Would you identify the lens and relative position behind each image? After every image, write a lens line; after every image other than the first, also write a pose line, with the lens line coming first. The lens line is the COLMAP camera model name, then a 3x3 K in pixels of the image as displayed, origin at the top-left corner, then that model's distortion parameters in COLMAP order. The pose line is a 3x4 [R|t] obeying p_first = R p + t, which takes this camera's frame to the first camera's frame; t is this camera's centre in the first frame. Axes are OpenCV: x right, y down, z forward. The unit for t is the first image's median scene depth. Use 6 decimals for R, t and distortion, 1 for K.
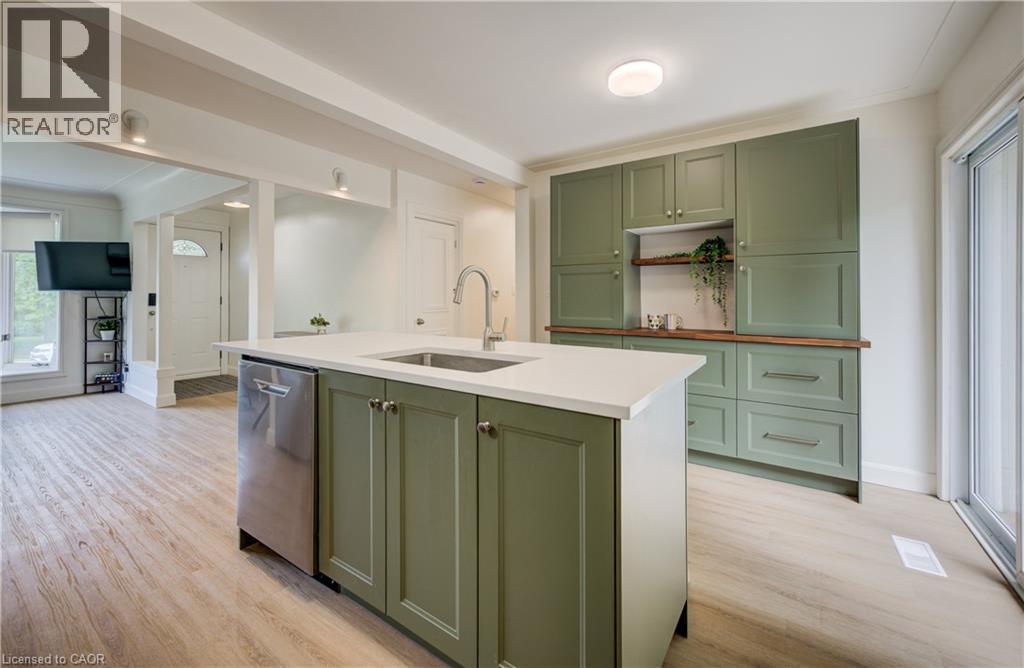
lens RADIAL K [[412.8, 0, 518.8], [0, 412.8, 297.5], [0, 0, 1]] dist [0.000713, 0.000084]
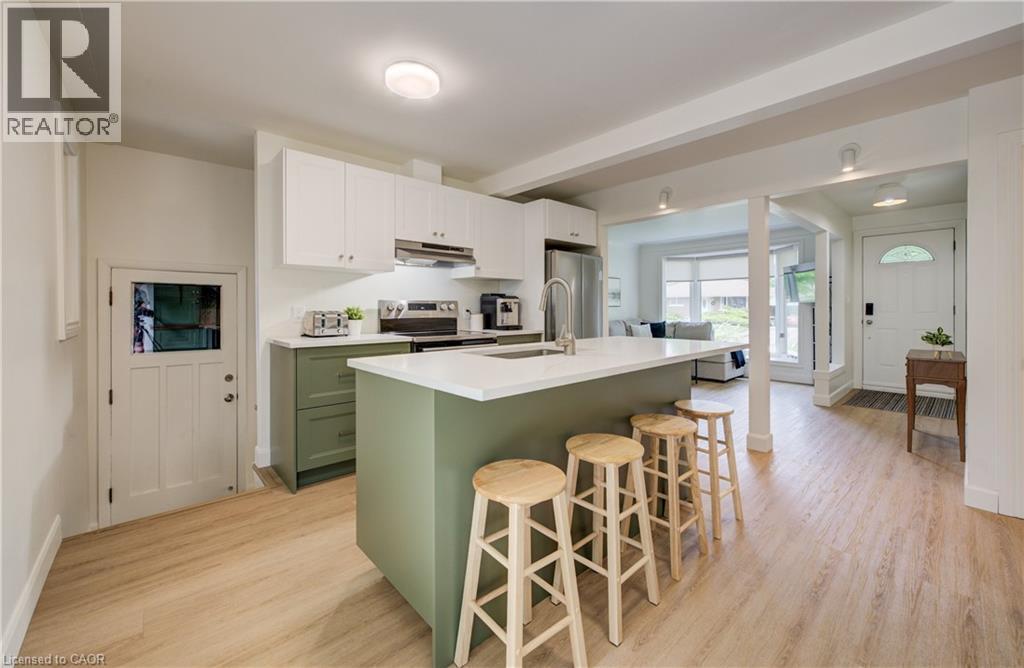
lens RADIAL K [[408.6, 0, 516.6], [0, 408.6, 313.2], [0, 0, 1]] dist [-0.000784, -0.000052]
pose [[-0.236214, 0.009063, -0.971659, 0.356308], [0.007175, 0.999946, 0.007583, 0.001040], [0.971675, -0.005180, -0.236266, 0.418152]]
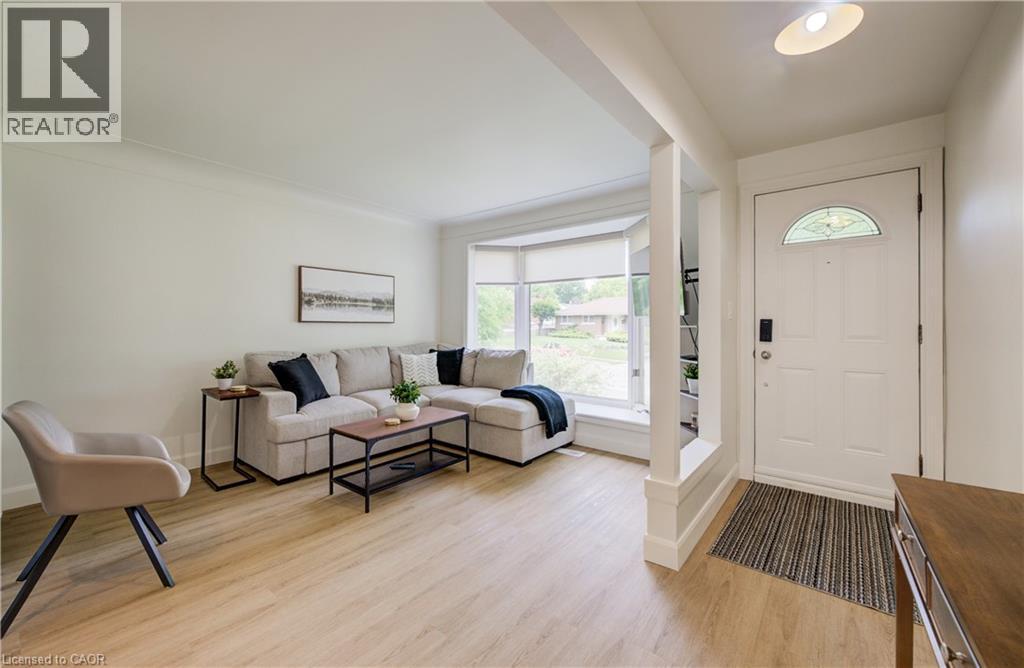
lens RADIAL K [[413.7, 0, 505.1], [0, 413.7, 327.5], [0, 0, 1]] dist [0.000209, 0.000050]
pose [[-0.093197, -0.001856, -0.995646, -0.337348], [0.000255, 0.999998, -0.001888, 0.002063], [0.995648, -0.000429, -0.093196, 0.778272]]
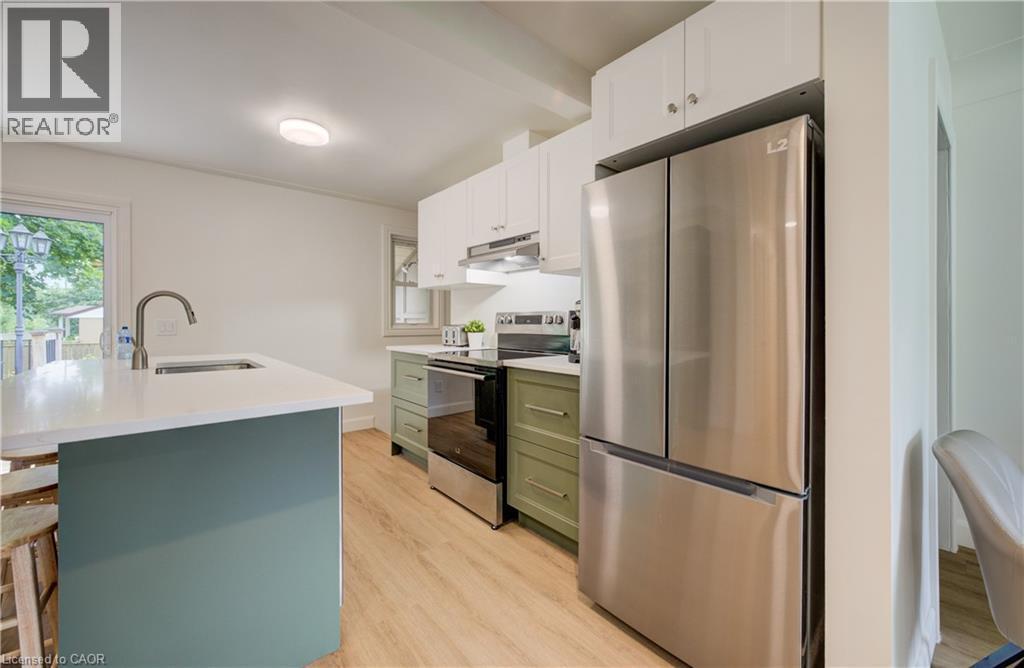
lens RADIAL K [[407.9, 0, 511.6], [0, 407.9, 325.1], [0, 0, 1]] dist [-0.000332, 0.000164]
pose [[-0.961150, -0.009059, 0.275879, -0.475875], [-0.008877, 0.999959, 0.001910, 0.000688], [-0.275885, -0.000614, -0.961191, 0.647999]]
